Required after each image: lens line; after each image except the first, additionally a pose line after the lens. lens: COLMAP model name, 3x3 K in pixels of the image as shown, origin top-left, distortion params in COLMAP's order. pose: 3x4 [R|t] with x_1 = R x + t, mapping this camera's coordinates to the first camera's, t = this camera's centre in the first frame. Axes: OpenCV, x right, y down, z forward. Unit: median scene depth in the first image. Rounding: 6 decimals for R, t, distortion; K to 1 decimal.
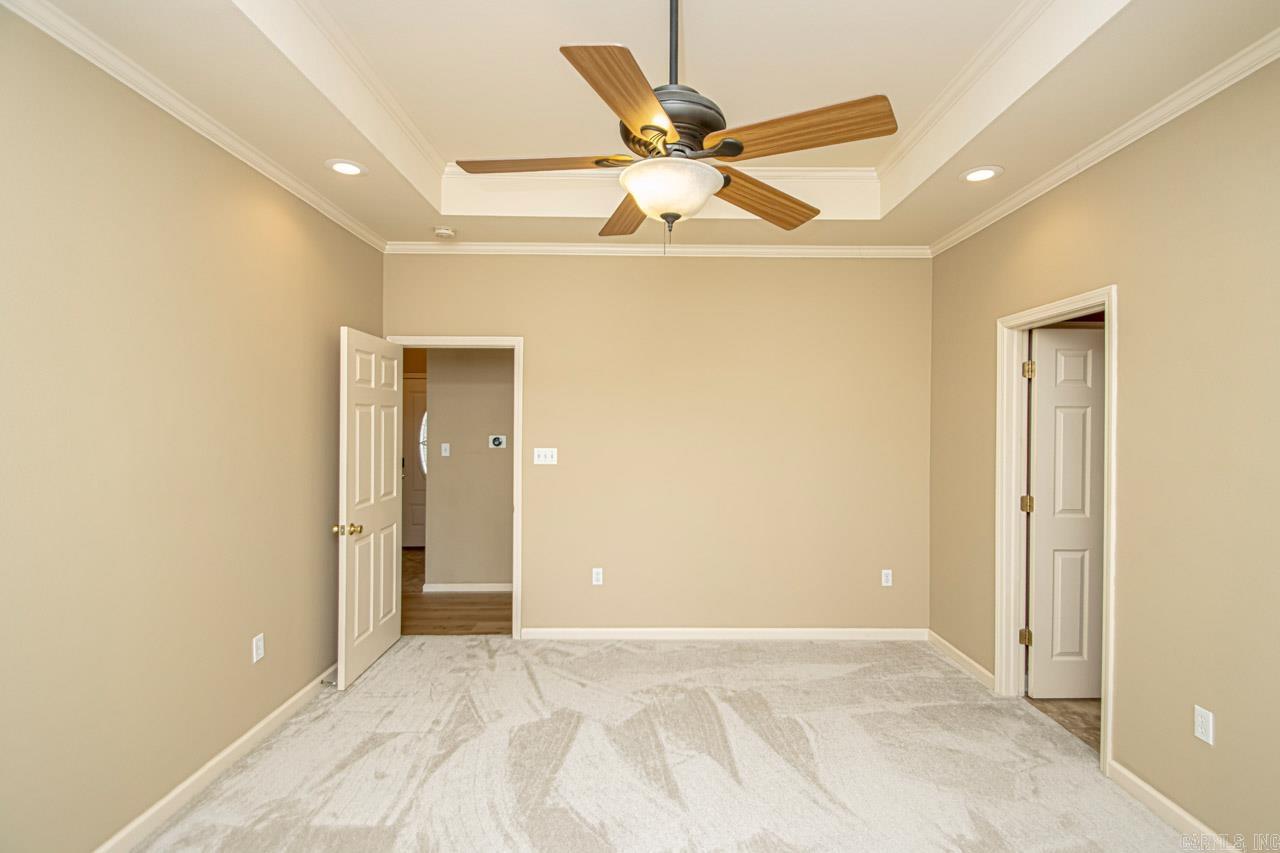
lens RADIAL K [[594.8, 0, 651.1], [0, 594.8, 427.3], [0, 0, 1]] dist [0.019977, -0.019869]
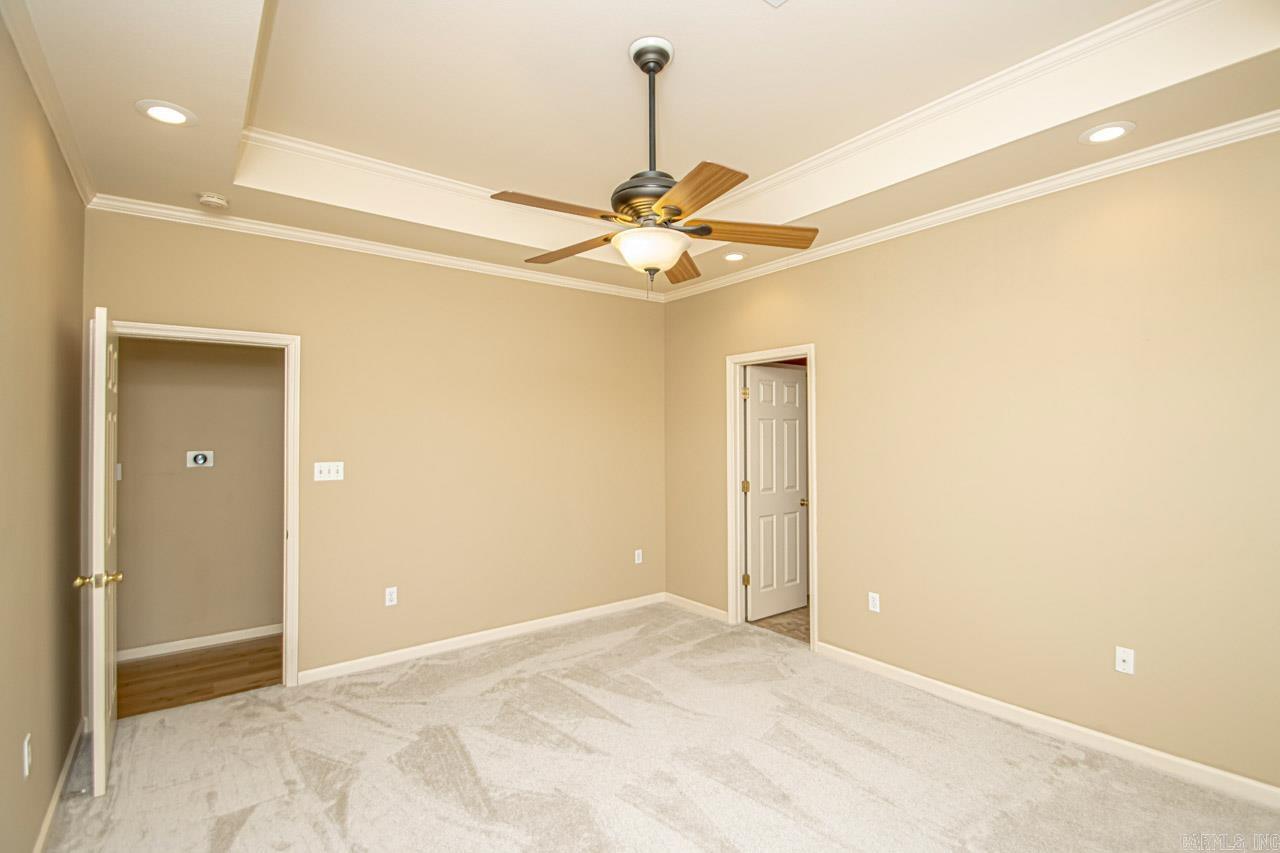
lens RADIAL K [[601.3, 0, 647.9], [0, 601.3, 425.5], [0, 0, 1]] dist [0.019548, -0.022740]
pose [[0.794140, -0.002314, 0.607731, -0.433972], [0.014216, 0.999790, -0.014770, 0.000069], [-0.607569, 0.020369, 0.794006, -0.010352]]
